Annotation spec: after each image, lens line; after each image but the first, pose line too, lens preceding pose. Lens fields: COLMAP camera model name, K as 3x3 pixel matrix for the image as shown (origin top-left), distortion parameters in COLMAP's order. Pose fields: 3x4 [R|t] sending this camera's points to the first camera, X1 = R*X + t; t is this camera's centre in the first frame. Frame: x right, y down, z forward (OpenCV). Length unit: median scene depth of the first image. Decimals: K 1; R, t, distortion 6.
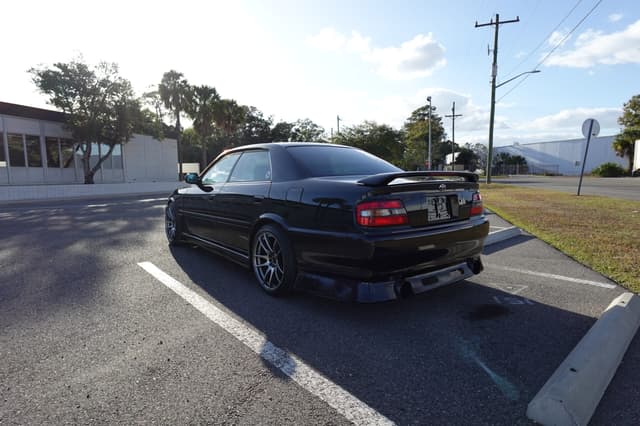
lens RADIAL K [[362.2, 0, 321.7], [0, 362.2, 214.2], [0, 0, 1]] dist [-0.000623, 0.001284]
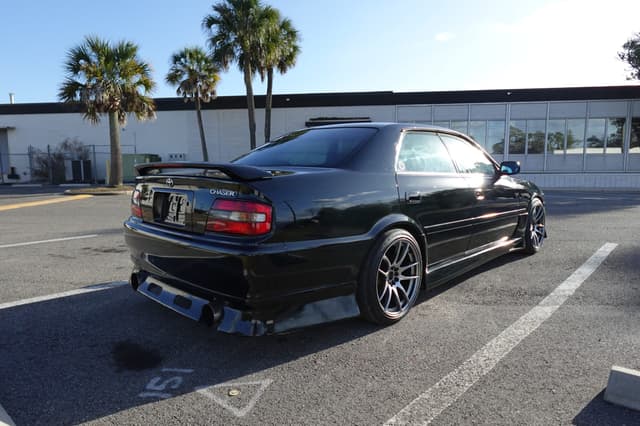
lens RADIAL K [[420.0, 0, 320.0], [0, 420.0, 213.0], [0, 0, 1]] dist [-0.006606, -0.000667]
pose [[0.120123, 0.115678, -0.985996, 0.076648], [-0.103097, 0.989272, 0.103502, -0.007624], [0.987391, 0.089220, 0.130761, 0.073626]]
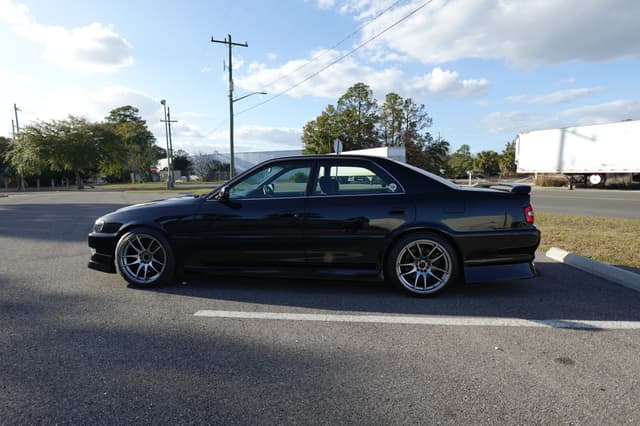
lens RADIAL K [[362.2, 0, 321.7], [0, 362.2, 214.2], [0, 0, 1]] dist [-0.000623, 0.001284]
pose [[0.707921, -0.070049, 0.702809, -0.076045], [0.081118, 0.996549, 0.017618, -0.004882], [-0.701618, 0.044538, 0.711160, 0.029741]]
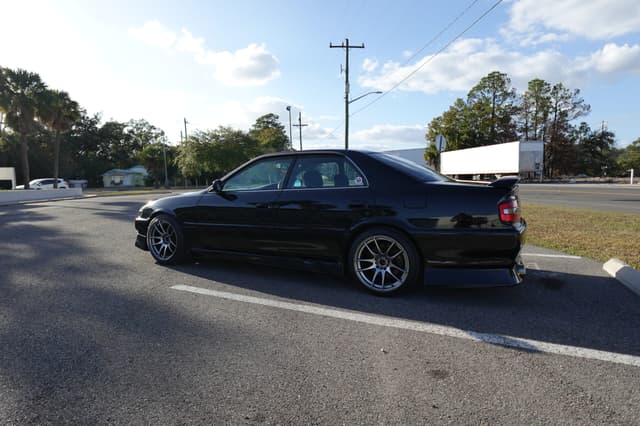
lens RADIAL K [[362.2, 0, 321.7], [0, 362.2, 214.2], [0, 0, 1]] dist [-0.000623, 0.001284]
pose [[0.909237, -0.045075, 0.413832, -0.049383], [0.051743, 0.998648, -0.004910, -0.001097], [-0.413051, 0.025877, 0.910340, 0.008279]]
